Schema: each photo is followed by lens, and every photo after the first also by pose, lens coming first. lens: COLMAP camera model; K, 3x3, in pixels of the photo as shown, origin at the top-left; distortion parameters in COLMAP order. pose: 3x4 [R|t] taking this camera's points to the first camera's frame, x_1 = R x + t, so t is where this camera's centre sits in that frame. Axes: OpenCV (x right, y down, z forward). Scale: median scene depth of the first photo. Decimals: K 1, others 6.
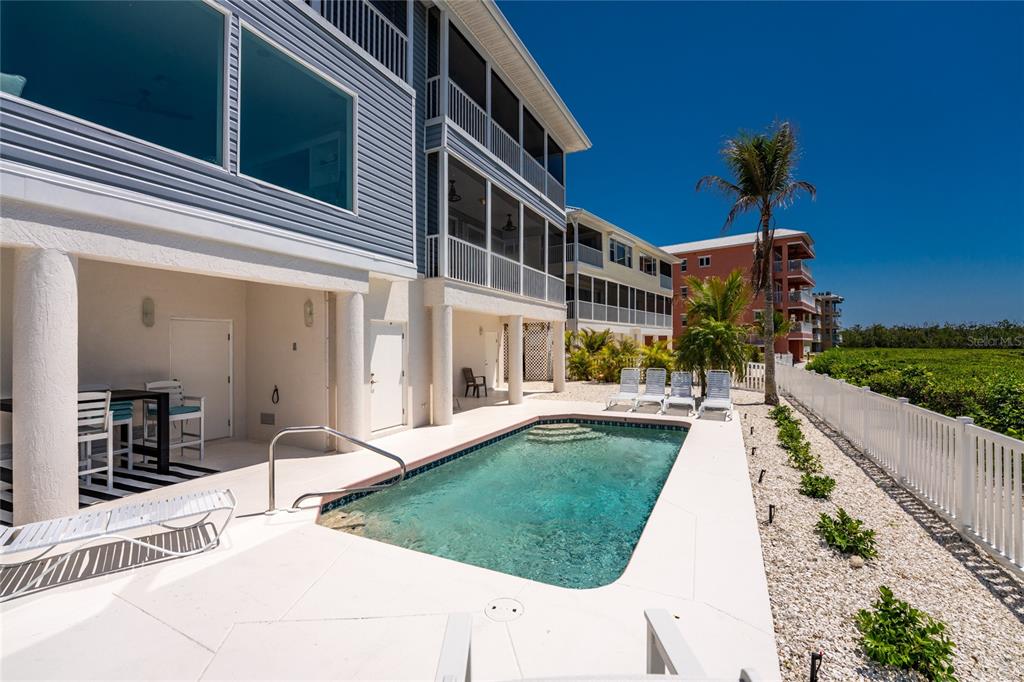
lens RADIAL K [[426.5, 0, 512.0], [0, 426.5, 341.0], [0, 0, 1]] dist [-0.019724, -0.000120]
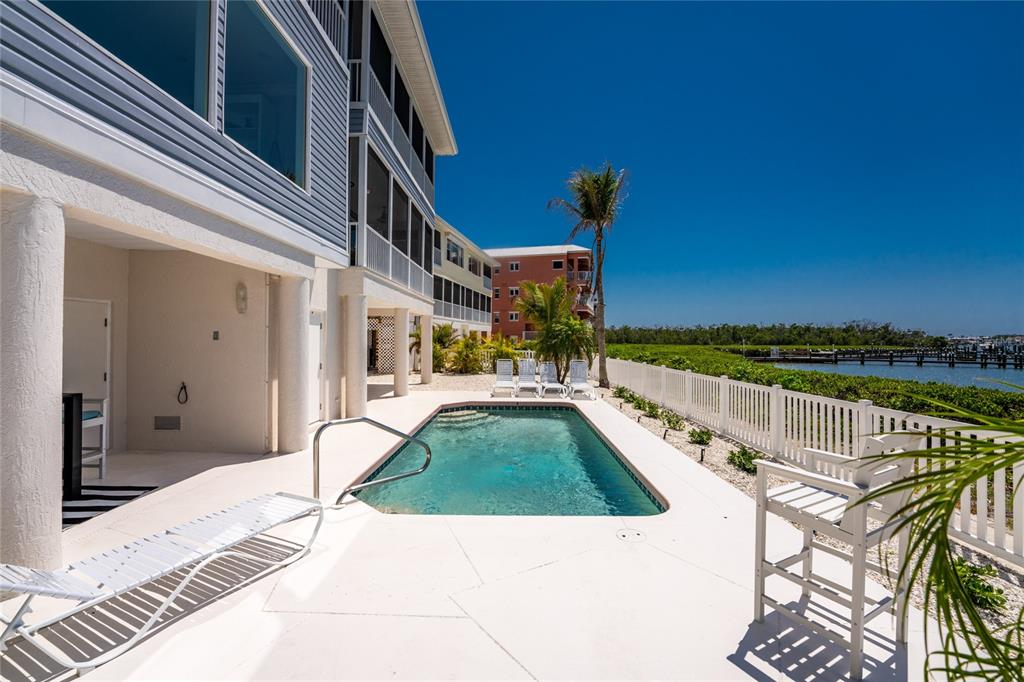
lens RADIAL K [[413.9, 0, 511.8], [0, 413.9, 332.9], [0, 0, 1]] dist [-0.017612, 0.000143]
pose [[0.905901, 0.016573, 0.423166, -0.243743], [-0.014003, 0.999860, -0.009181, 0.005225], [-0.423259, 0.002391, 0.906006, -0.001629]]
